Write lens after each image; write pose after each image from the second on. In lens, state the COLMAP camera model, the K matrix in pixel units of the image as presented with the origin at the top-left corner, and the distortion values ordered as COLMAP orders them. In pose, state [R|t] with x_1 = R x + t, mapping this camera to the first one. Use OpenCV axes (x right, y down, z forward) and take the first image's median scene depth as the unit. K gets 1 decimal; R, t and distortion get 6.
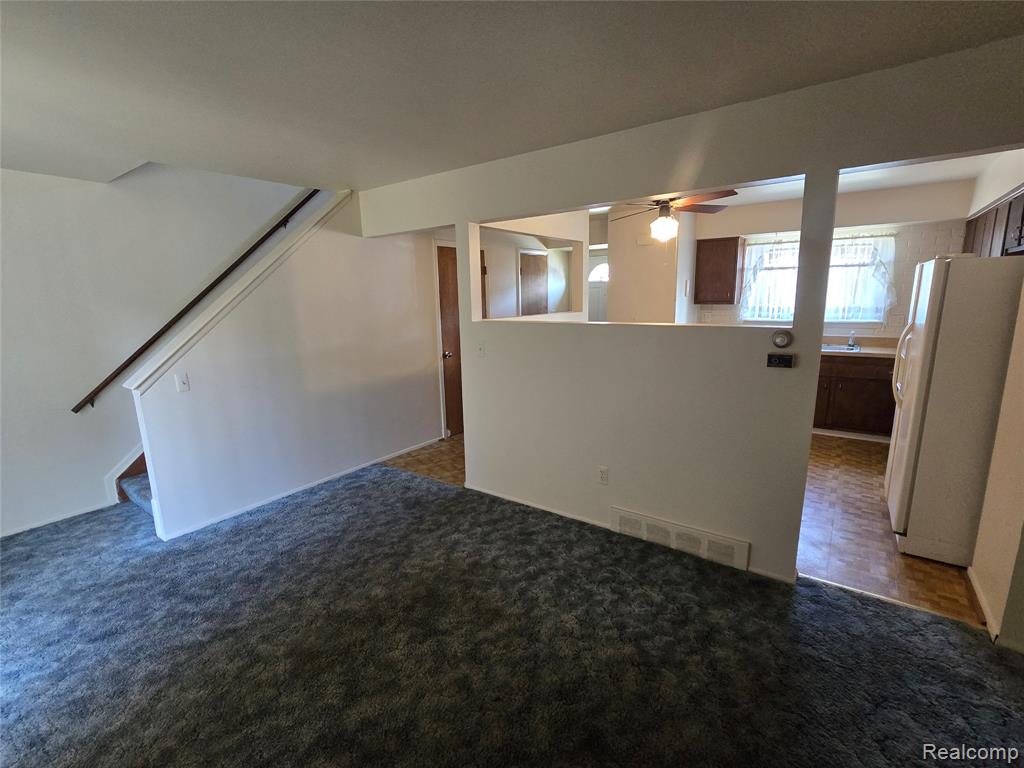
lens RADIAL K [[466.4, 0, 515.4], [0, 466.4, 380.6], [0, 0, 1]] dist [-0.002837, 0.000140]
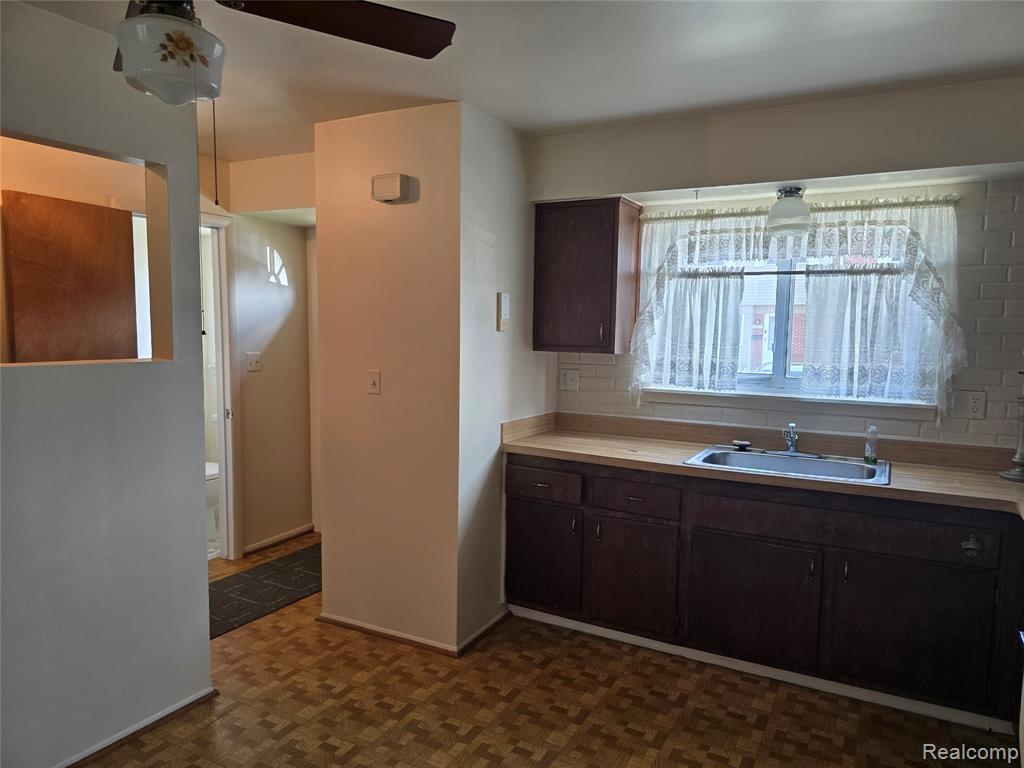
lens RADIAL K [[681.2, 0, 510.7], [0, 681.2, 386.8], [0, 0, 1]] dist [0.009960, -0.000260]
pose [[0.991874, 0.014610, 0.126384, 0.316805], [-0.004334, 0.996688, -0.081204, -0.087777], [-0.127152, 0.079997, 0.988652, 0.421775]]
